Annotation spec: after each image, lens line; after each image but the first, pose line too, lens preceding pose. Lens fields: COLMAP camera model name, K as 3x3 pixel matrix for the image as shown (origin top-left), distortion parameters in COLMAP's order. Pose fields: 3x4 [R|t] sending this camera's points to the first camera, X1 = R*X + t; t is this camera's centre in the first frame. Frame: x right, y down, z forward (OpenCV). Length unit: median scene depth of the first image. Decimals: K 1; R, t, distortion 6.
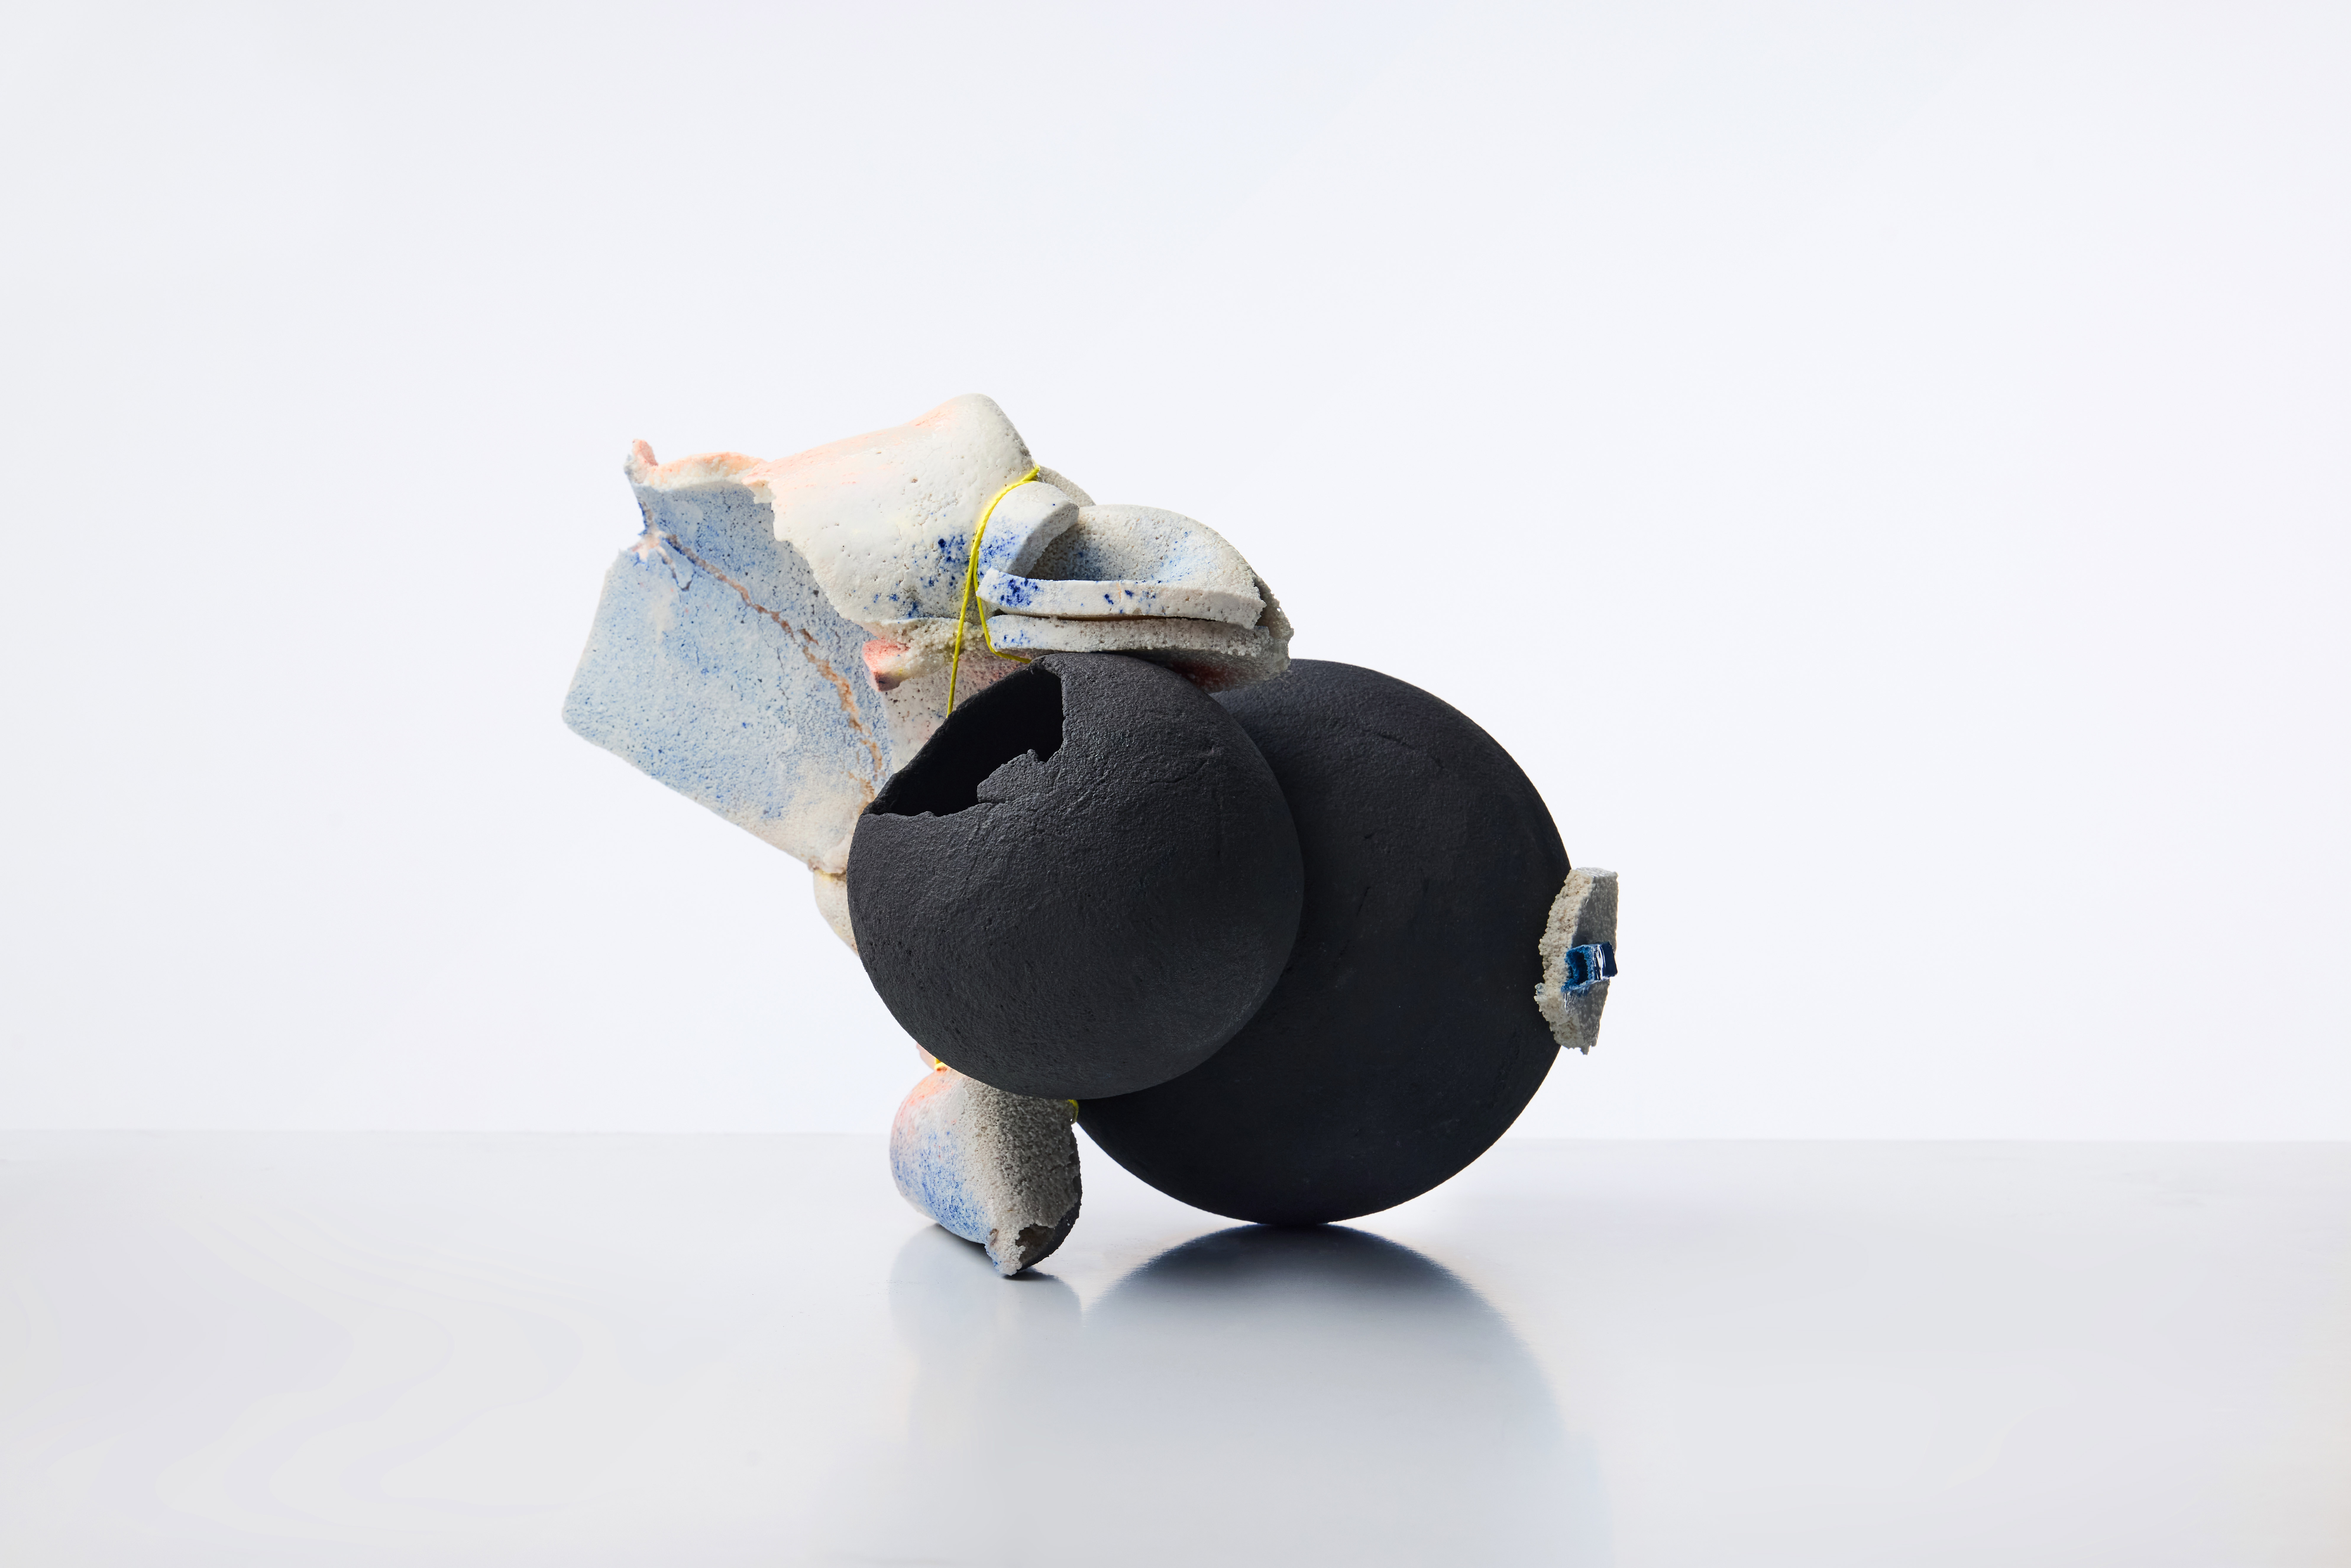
lens RADIAL K [[3204.9, 0, 1175.5], [0, 3204.9, 784.0], [0, 0, 1]] dist [-0.005869, 0.000655]
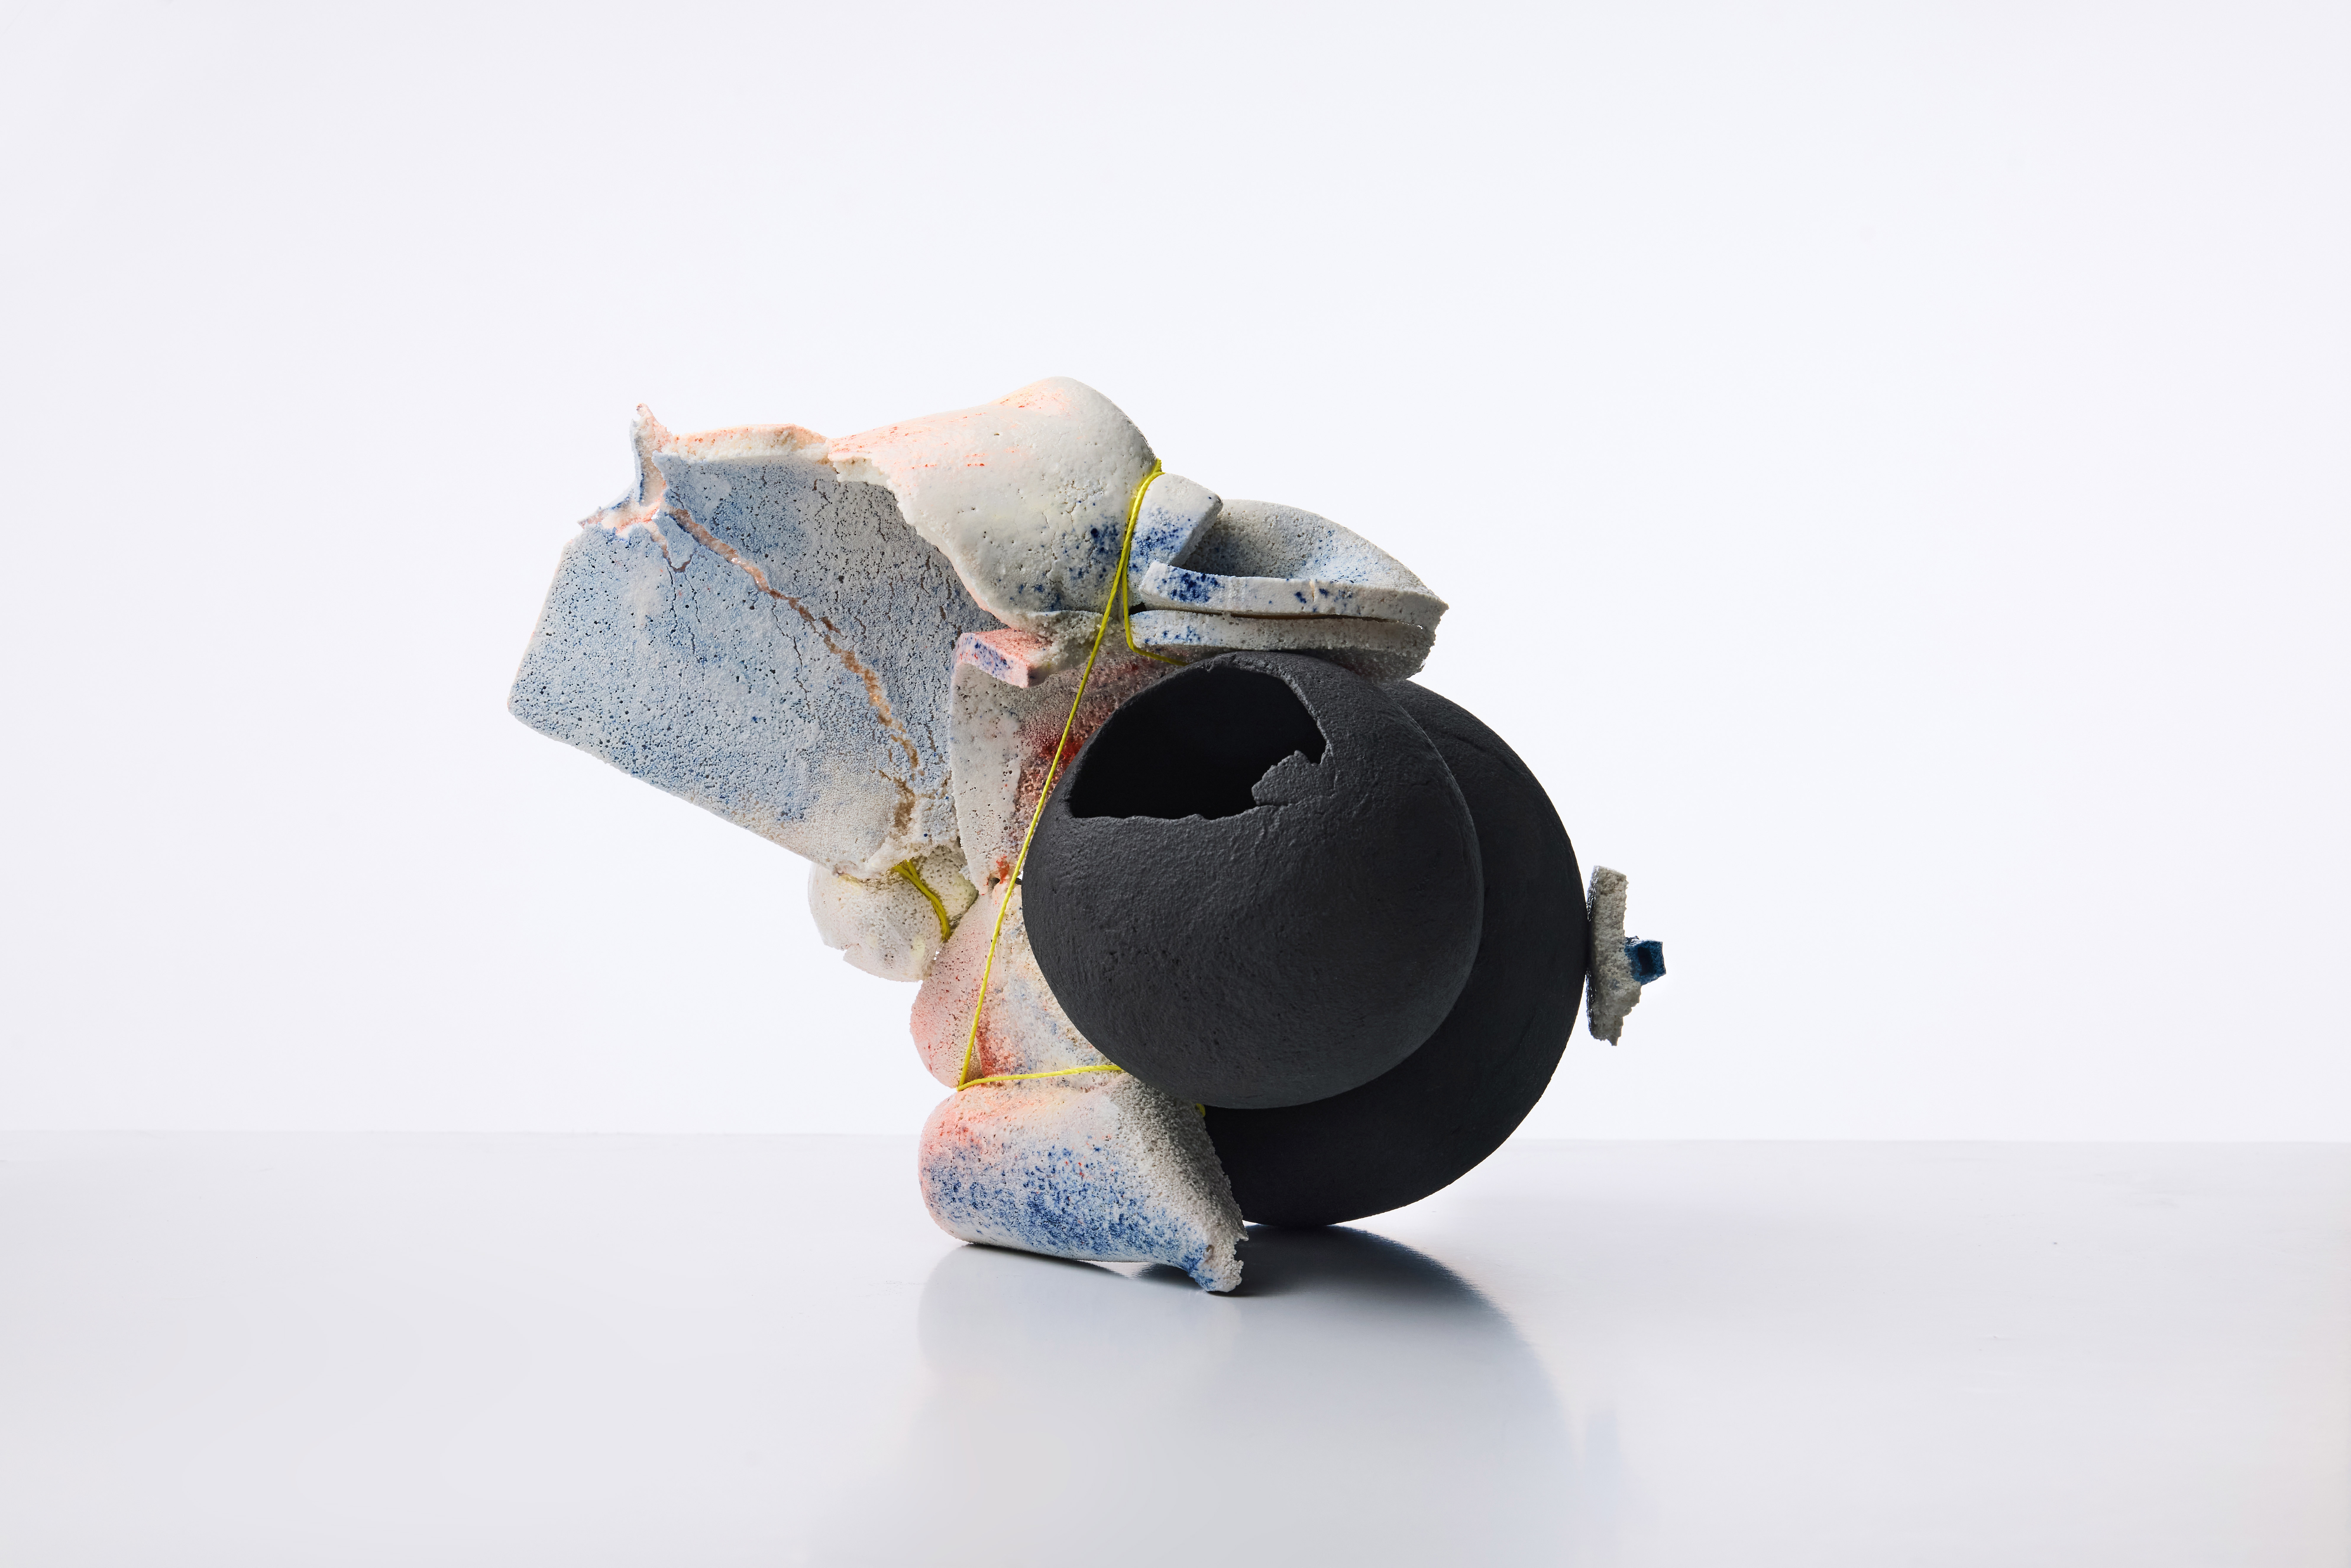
lens RADIAL K [[3204.9, 0, 1175.5], [0, 3204.9, 784.0], [0, 0, 1]] dist [-0.005869, 0.000655]
pose [[0.903343, 0.002013, 0.428915, -0.431329], [-0.003344, 0.999992, 0.002348, -0.002455], [-0.428907, -0.003556, 0.903342, 0.117019]]
